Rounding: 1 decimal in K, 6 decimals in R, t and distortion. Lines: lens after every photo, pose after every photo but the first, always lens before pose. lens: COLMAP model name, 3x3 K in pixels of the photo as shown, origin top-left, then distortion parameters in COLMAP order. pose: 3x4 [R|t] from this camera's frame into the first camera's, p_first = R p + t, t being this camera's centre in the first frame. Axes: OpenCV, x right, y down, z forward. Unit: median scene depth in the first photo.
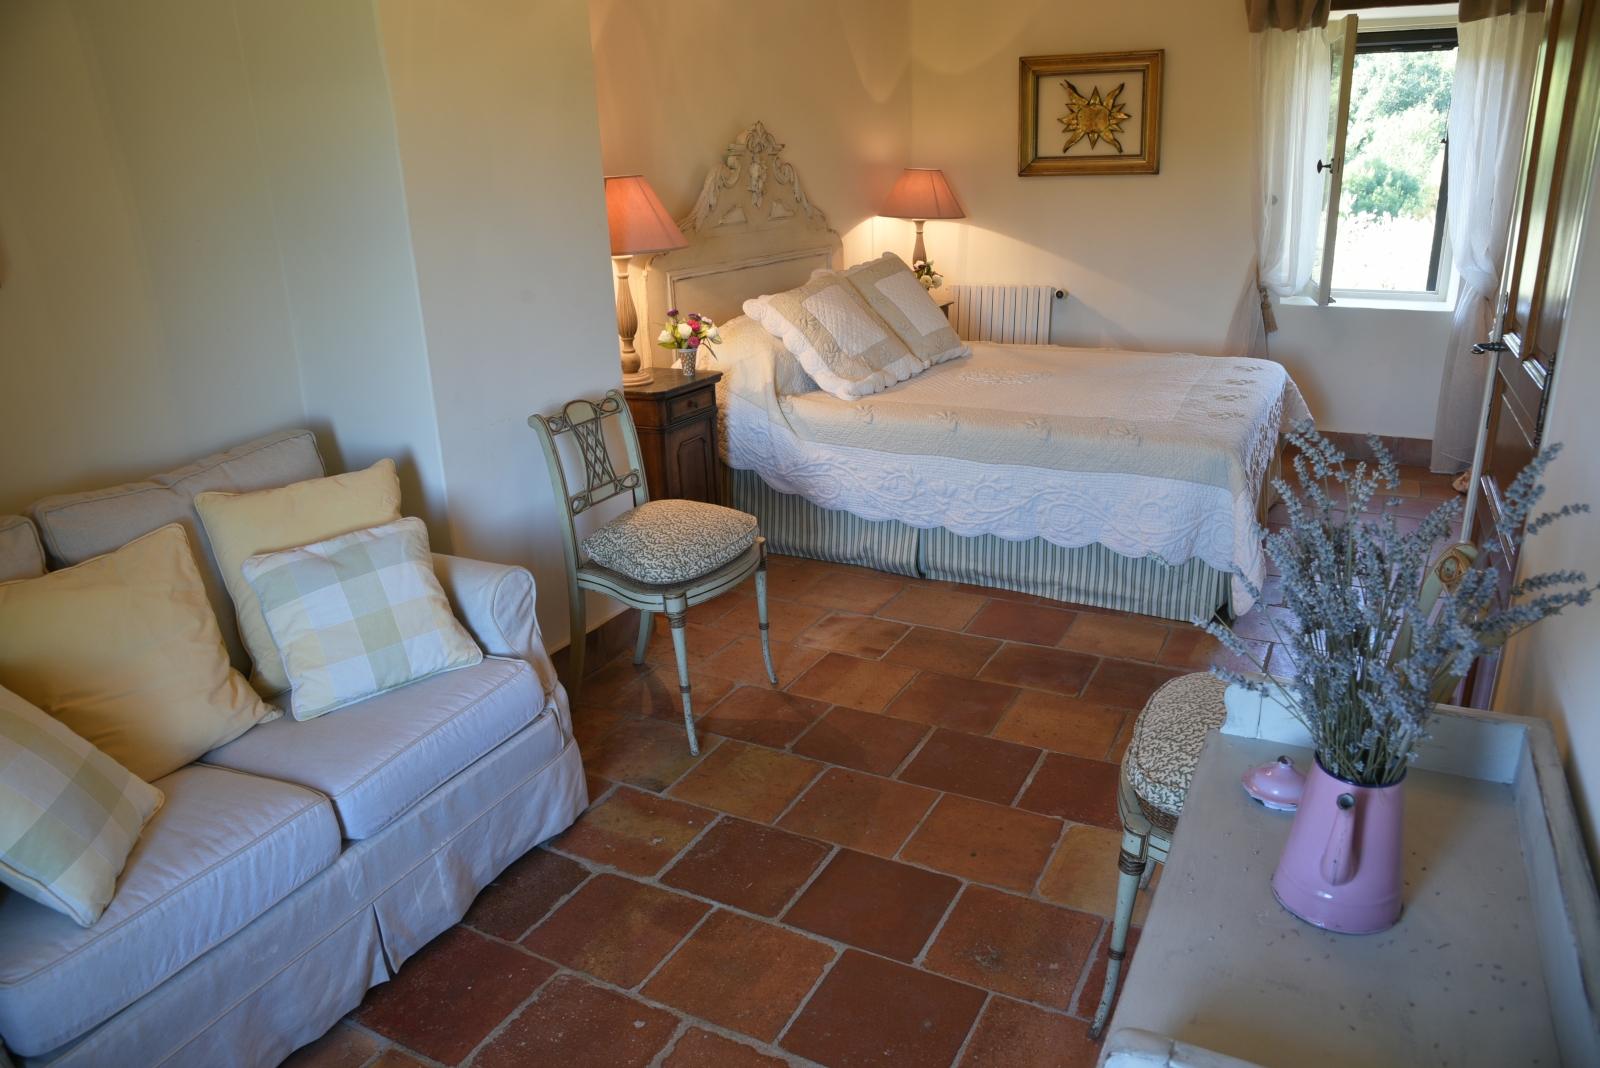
lens RADIAL K [[1101.6, 0, 800.0], [0, 1101.6, 534.0], [0, 0, 1]] dist [-0.112953, 0.063613]
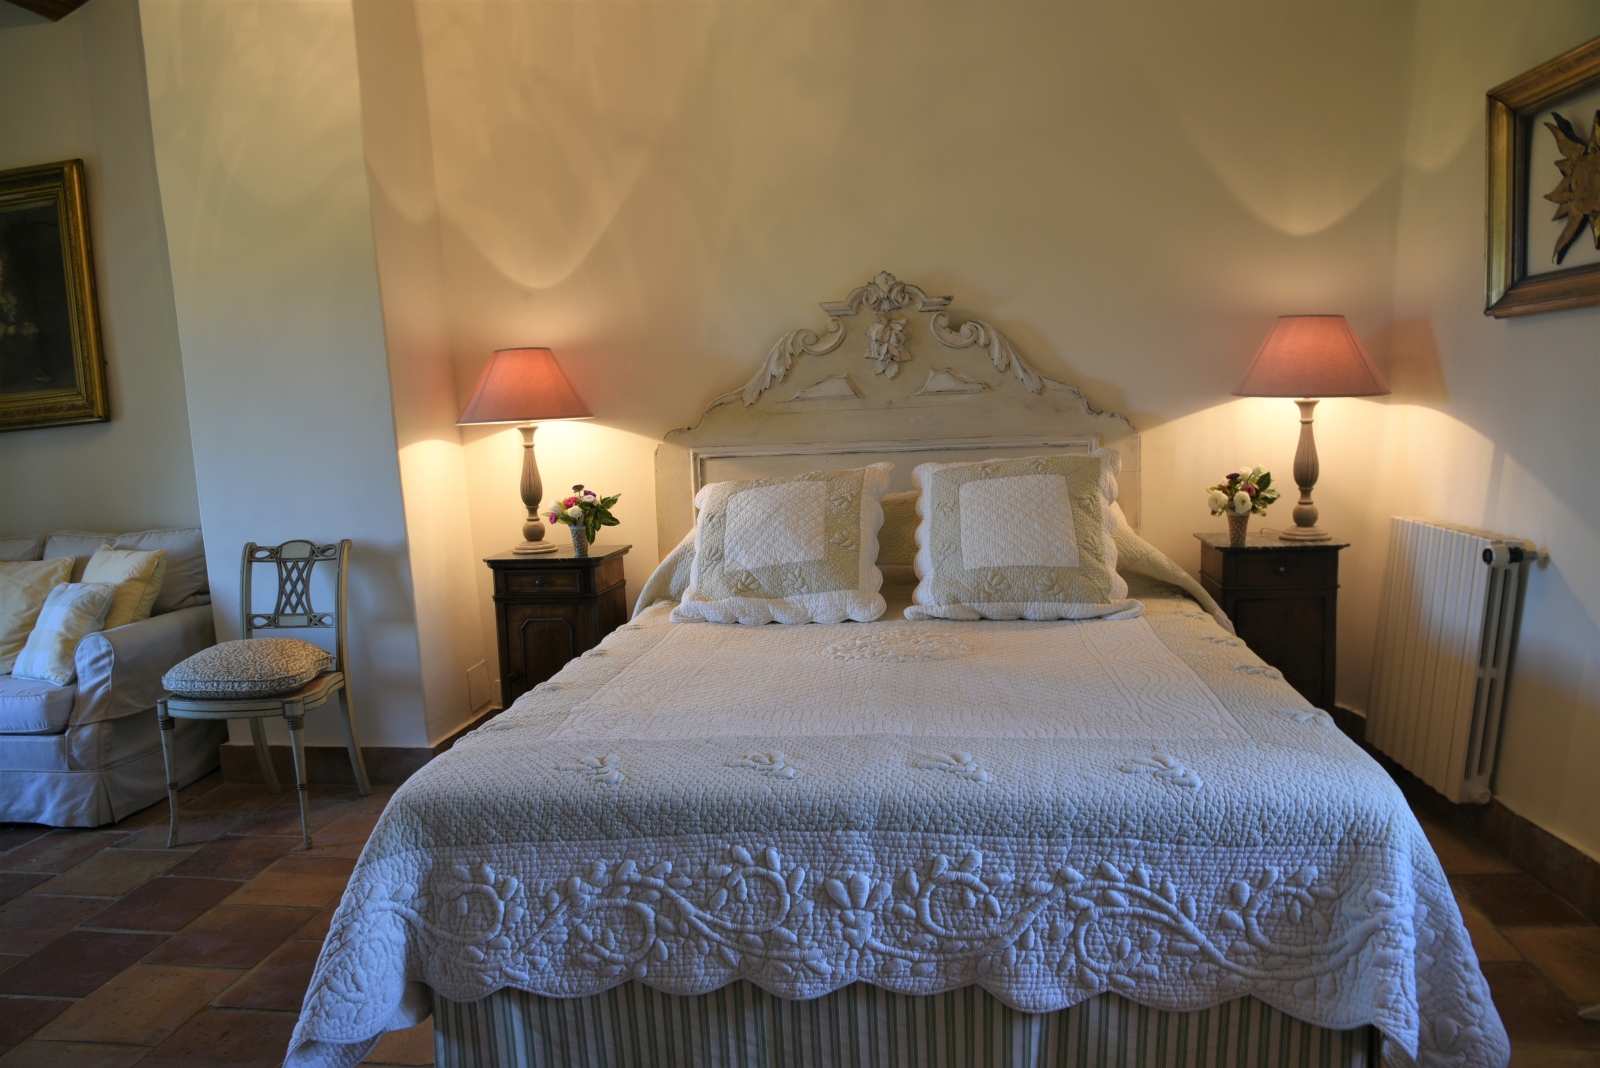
lens RADIAL K [[1101.6, 0, 800.0], [0, 1101.6, 534.0], [0, 0, 1]] dist [-0.112953, 0.063613]
pose [[0.345971, 0.126327, -0.929702, 1.024621], [-0.266770, 0.963242, 0.031611, -0.296239], [0.899521, 0.237080, 0.366954, 1.008324]]
